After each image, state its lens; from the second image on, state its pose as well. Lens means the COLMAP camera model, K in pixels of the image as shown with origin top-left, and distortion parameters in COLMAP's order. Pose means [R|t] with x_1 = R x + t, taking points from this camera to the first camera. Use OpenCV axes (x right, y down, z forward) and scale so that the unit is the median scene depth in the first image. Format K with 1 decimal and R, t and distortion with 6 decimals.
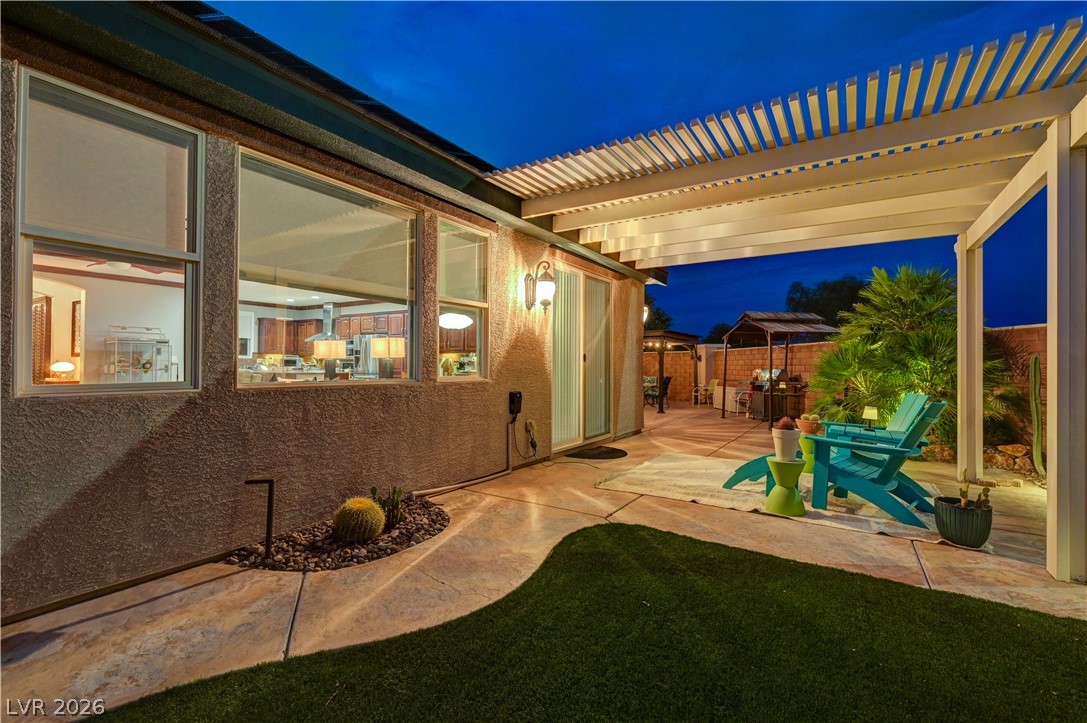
lens RADIAL K [[482.9, 0, 540.5], [0, 482.9, 362.0], [0, 0, 1]] dist [-0.016163, -0.000185]
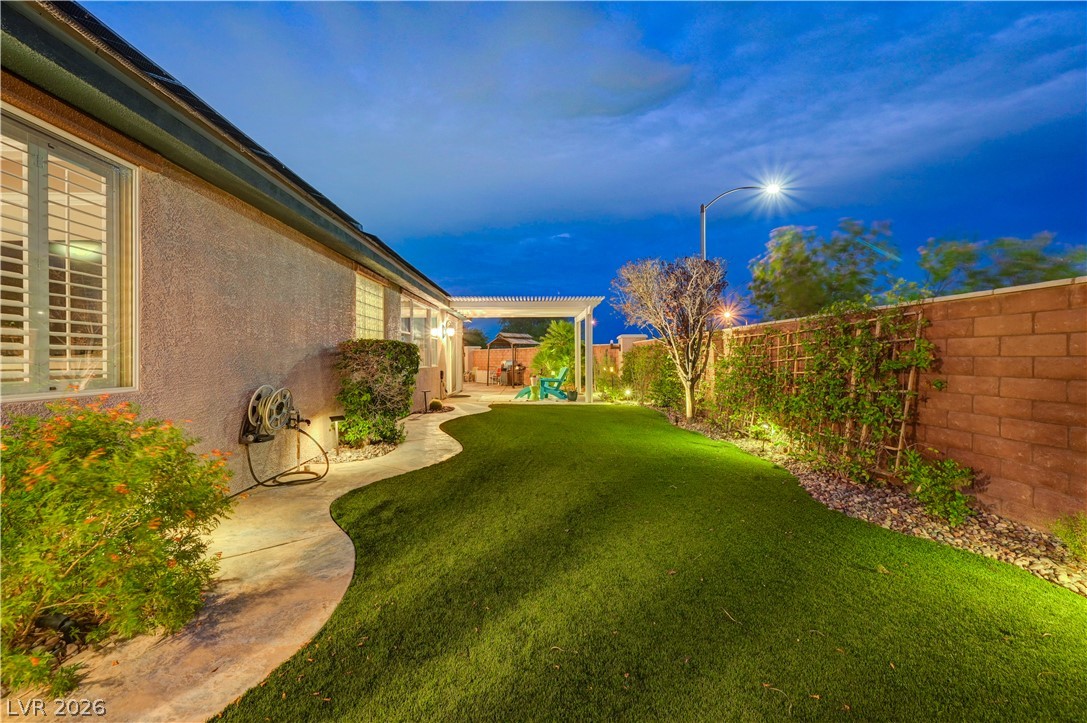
lens RADIAL K [[428.2, 0, 538.7], [0, 428.2, 358.4], [0, 0, 1]] dist [-0.002580, 0.000341]
pose [[0.830529, -0.013499, 0.556812, -0.647732], [0.009222, 0.999902, 0.010486, -0.016996], [-0.556900, -0.003574, 0.830572, -0.874329]]
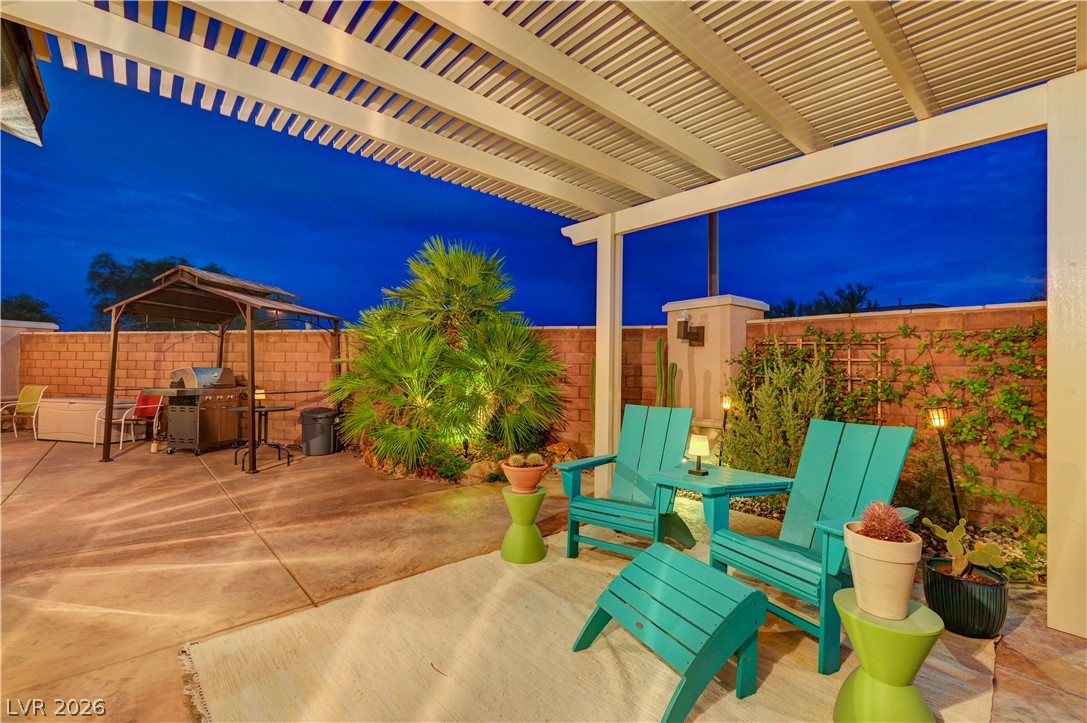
lens RADIAL K [[459.5, 0, 533.6], [0, 459.5, 363.3], [0, 0, 1]] dist [-0.000975, 0.000428]
pose [[0.276241, -0.000972, 0.961088, 0.028959], [-0.014163, 0.999887, 0.005082, -0.000412], [-0.960984, -0.015016, 0.276196, 0.625195]]
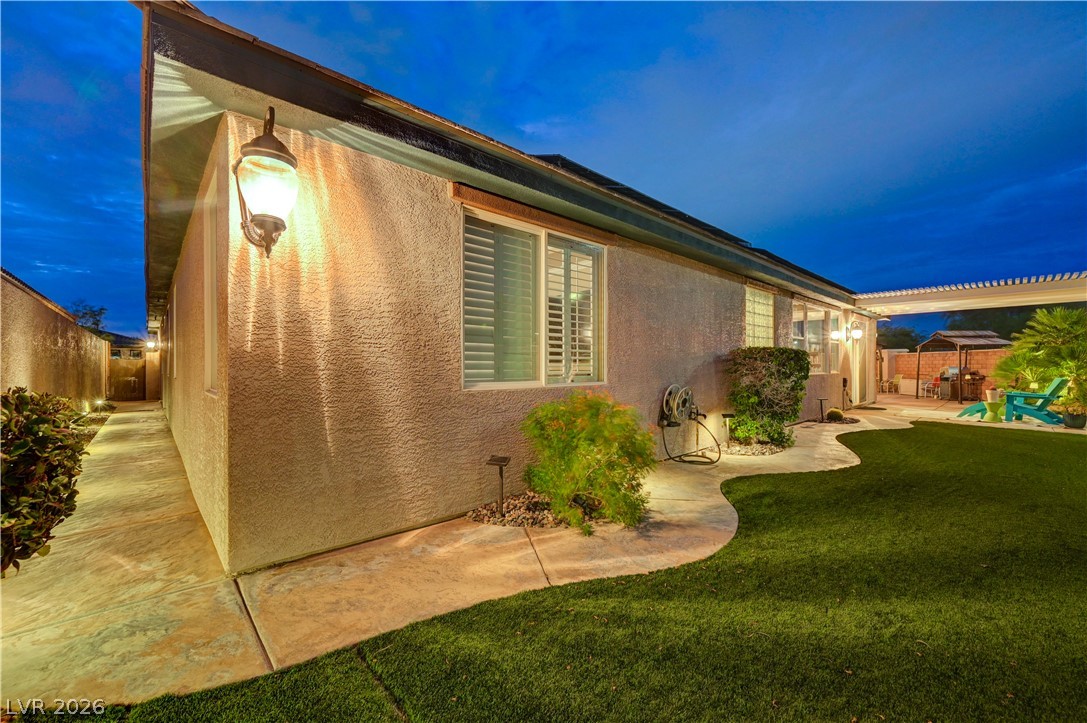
lens RADIAL K [[428.2, 0, 549.1], [0, 428.2, 364.7], [0, 0, 1]] dist [-0.002580, 0.000341]
pose [[0.968223, -0.011042, -0.249845, -0.657714], [0.012269, 0.999919, 0.003351, -0.018752], [0.249788, -0.006310, 0.968280, -0.979064]]
